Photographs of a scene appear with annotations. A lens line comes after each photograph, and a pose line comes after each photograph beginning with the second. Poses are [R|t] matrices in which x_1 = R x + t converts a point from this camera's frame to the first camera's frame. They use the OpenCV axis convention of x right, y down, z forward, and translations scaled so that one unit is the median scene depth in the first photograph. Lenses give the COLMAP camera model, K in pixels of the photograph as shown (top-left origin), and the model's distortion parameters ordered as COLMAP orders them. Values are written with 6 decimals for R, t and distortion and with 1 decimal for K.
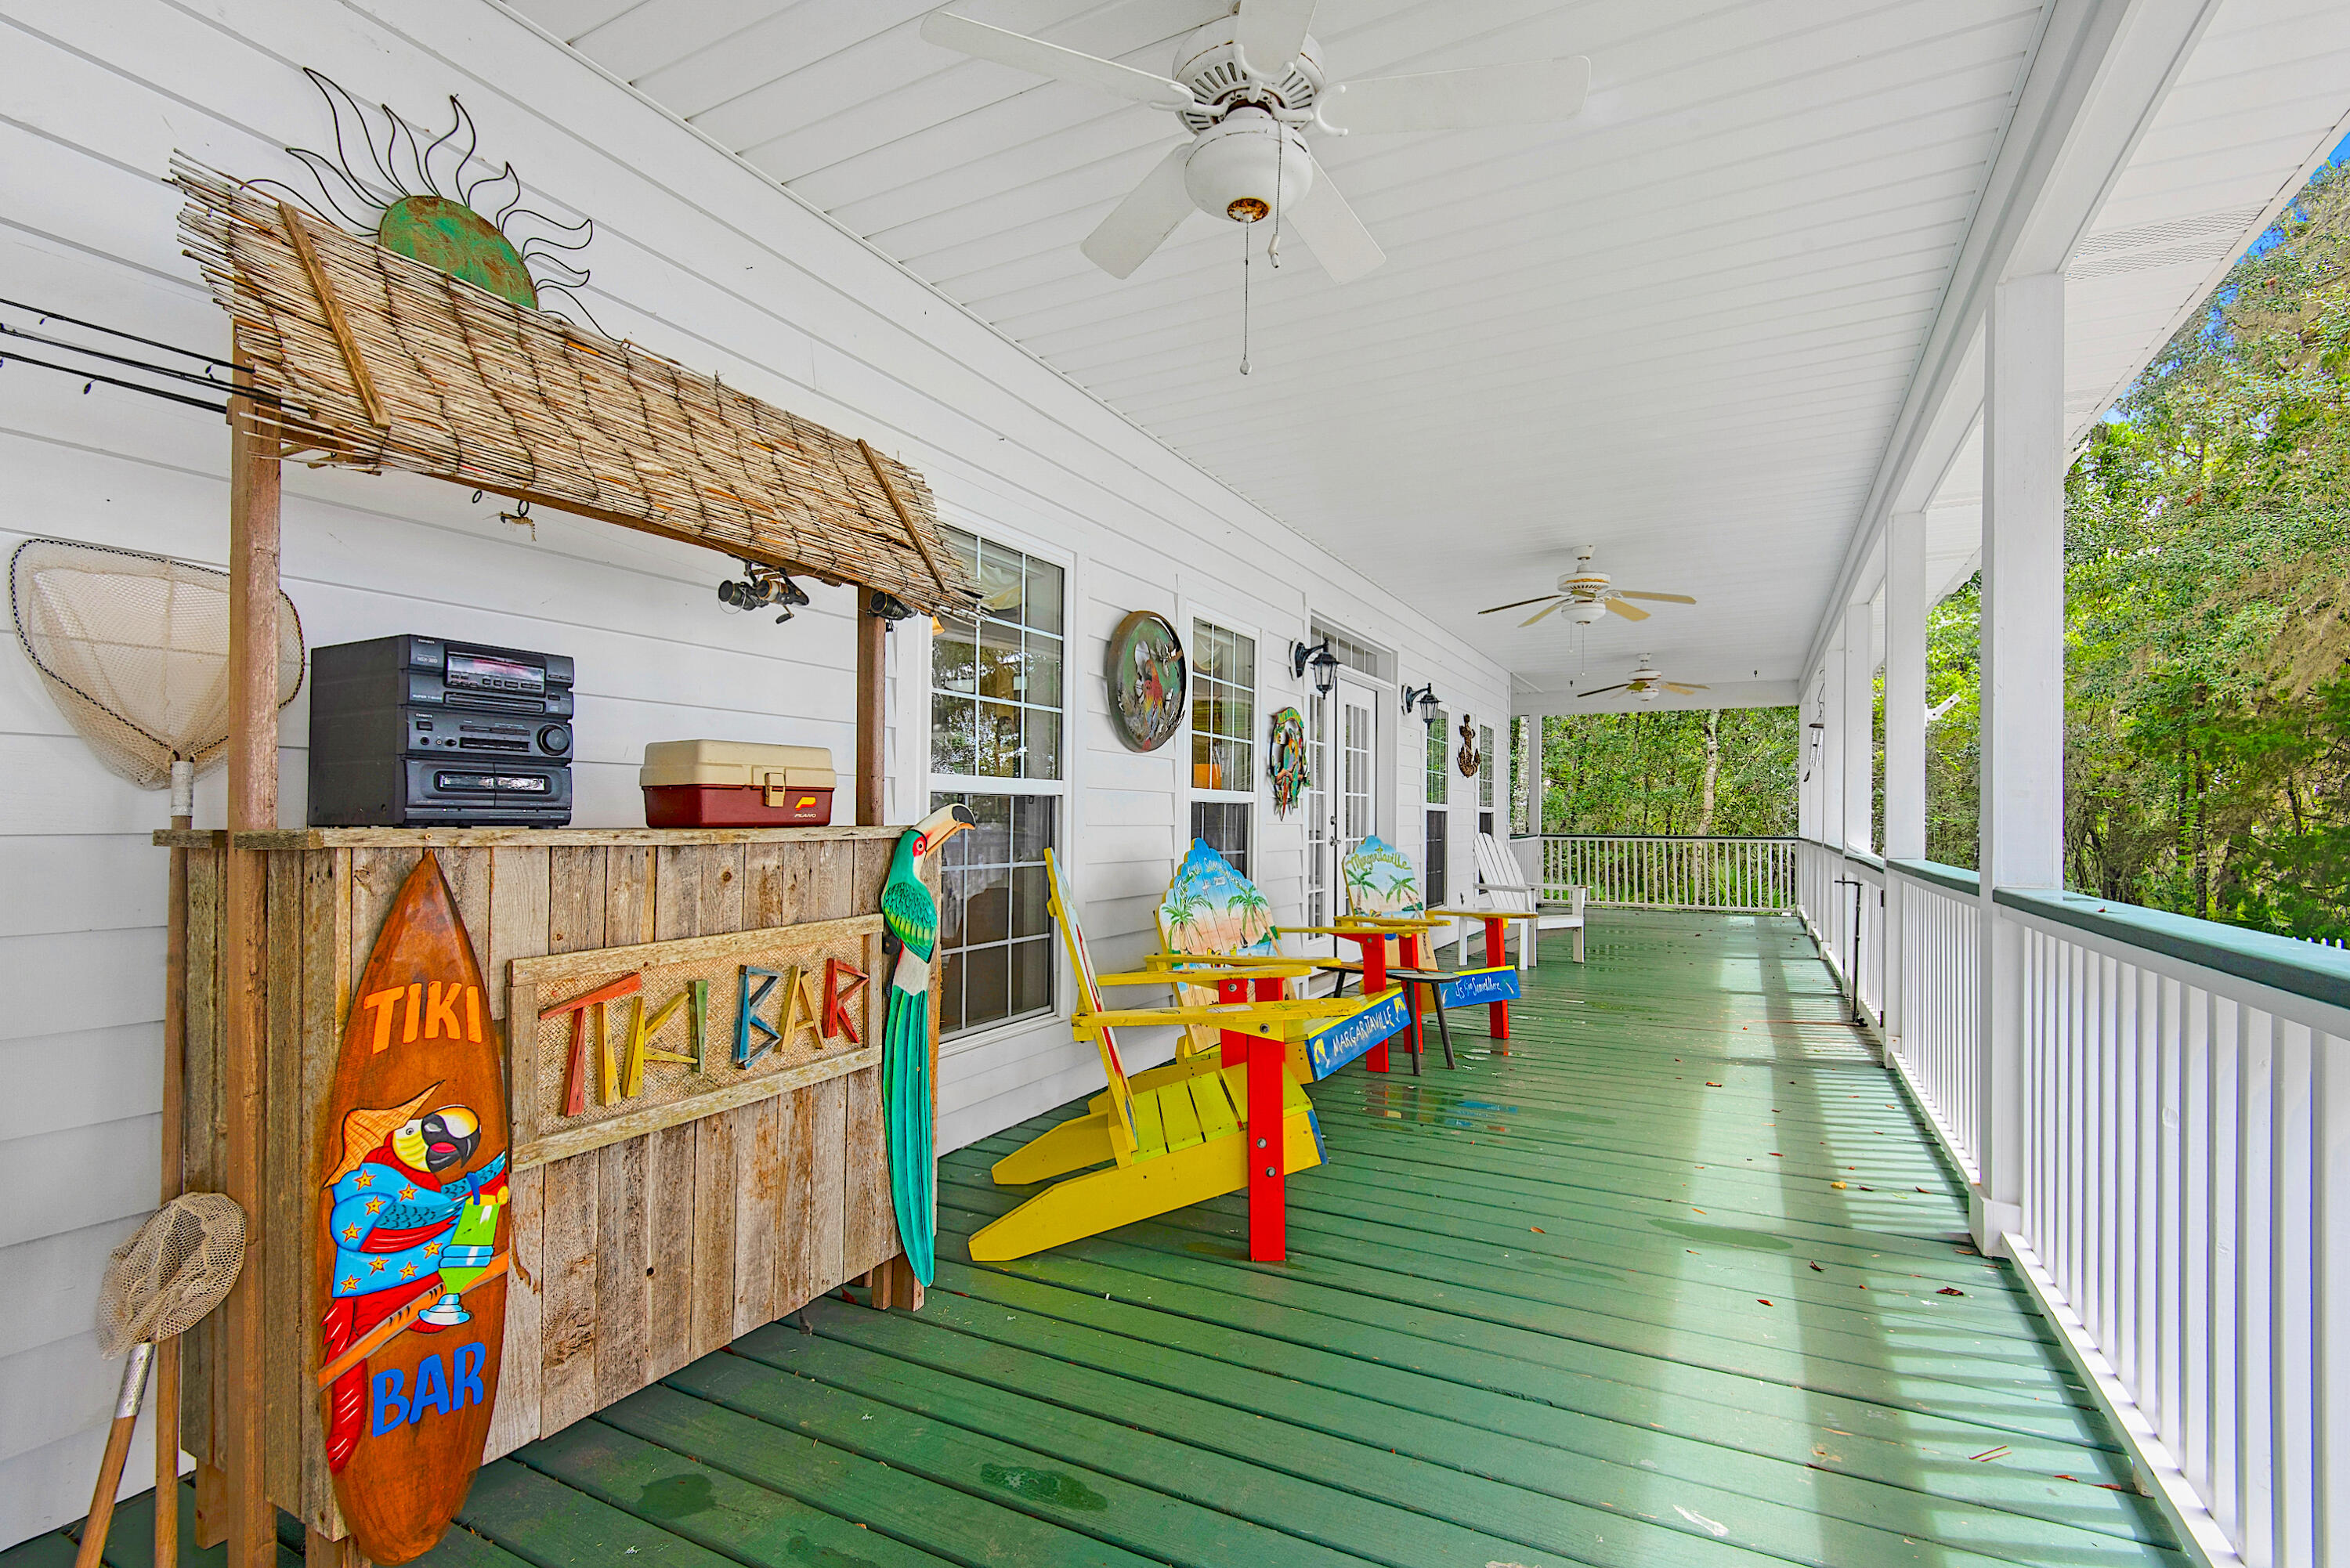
lens RADIAL K [[1081.8, 0, 1175.2], [0, 1081.8, 819.2], [0, 0, 1]] dist [-0.001499, -0.006561]
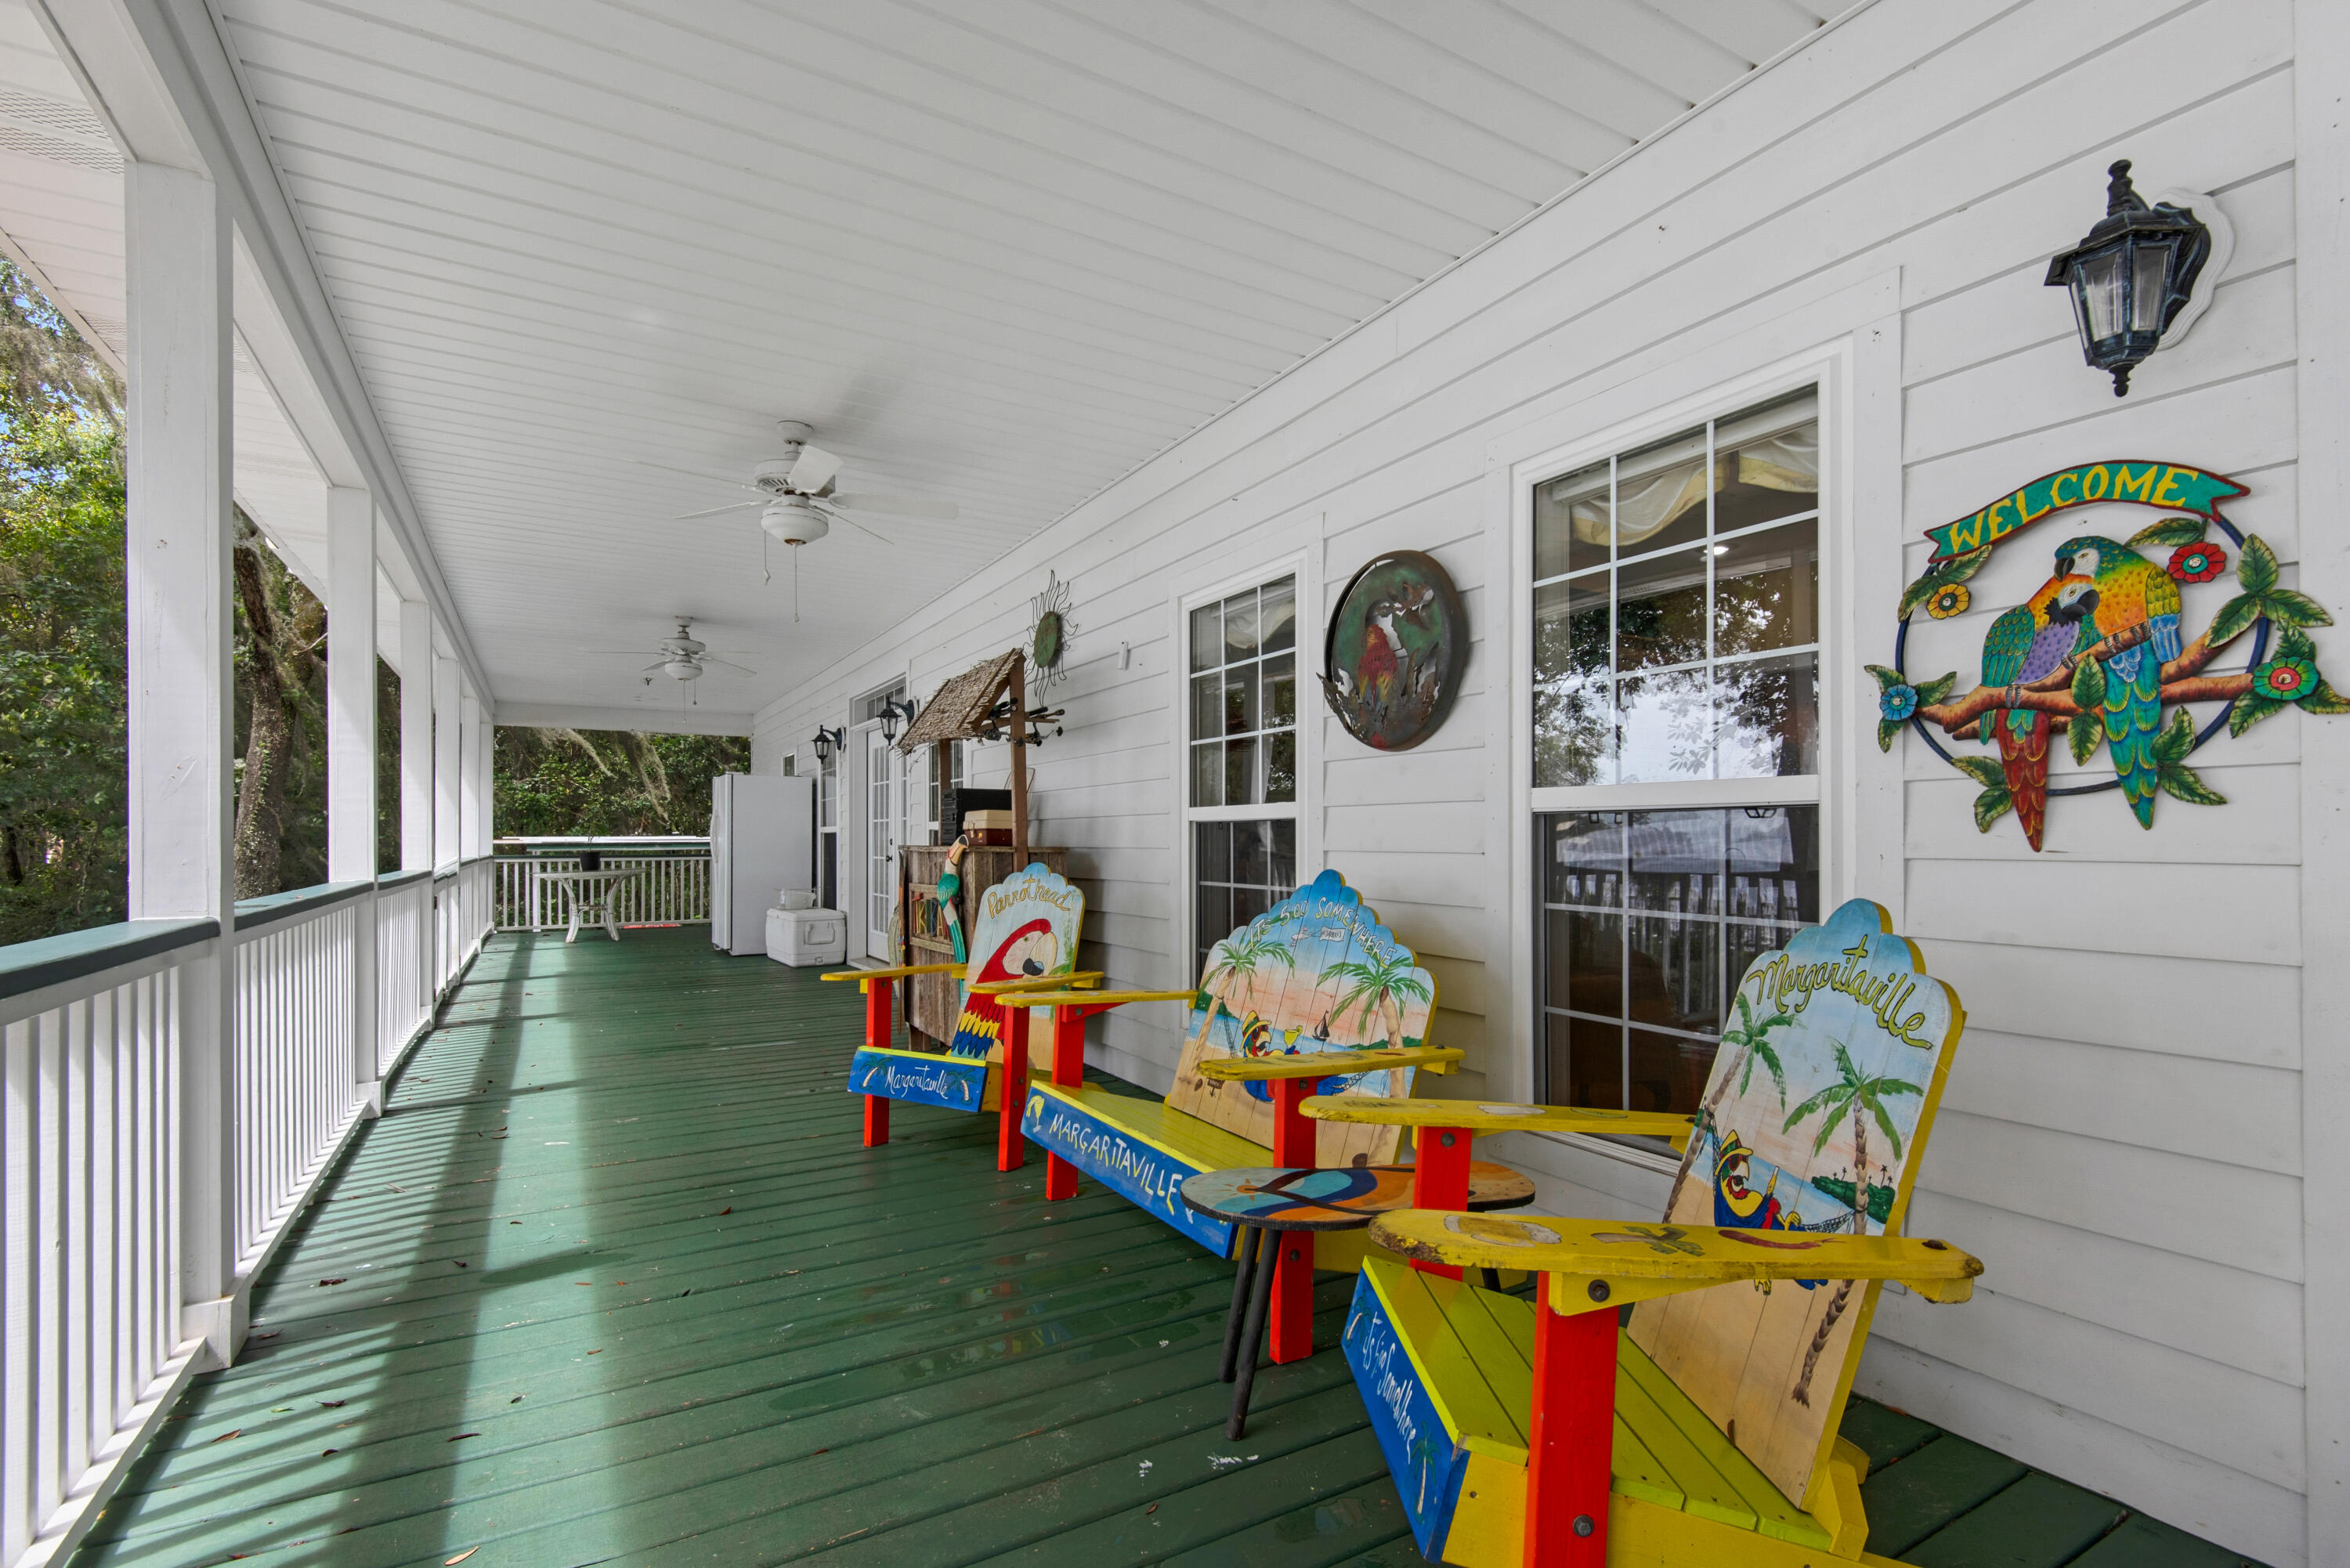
lens RADIAL K [[1081.8, 0, 1175.2], [0, 1081.8, 819.2], [0, 0, 1]] dist [-0.001499, -0.006561]
pose [[-0.534628, -0.025234, -0.844711, 0.796972], [-0.008813, 0.999666, -0.024285, 0.003041], [0.845042, -0.005539, -0.534672, 1.531992]]
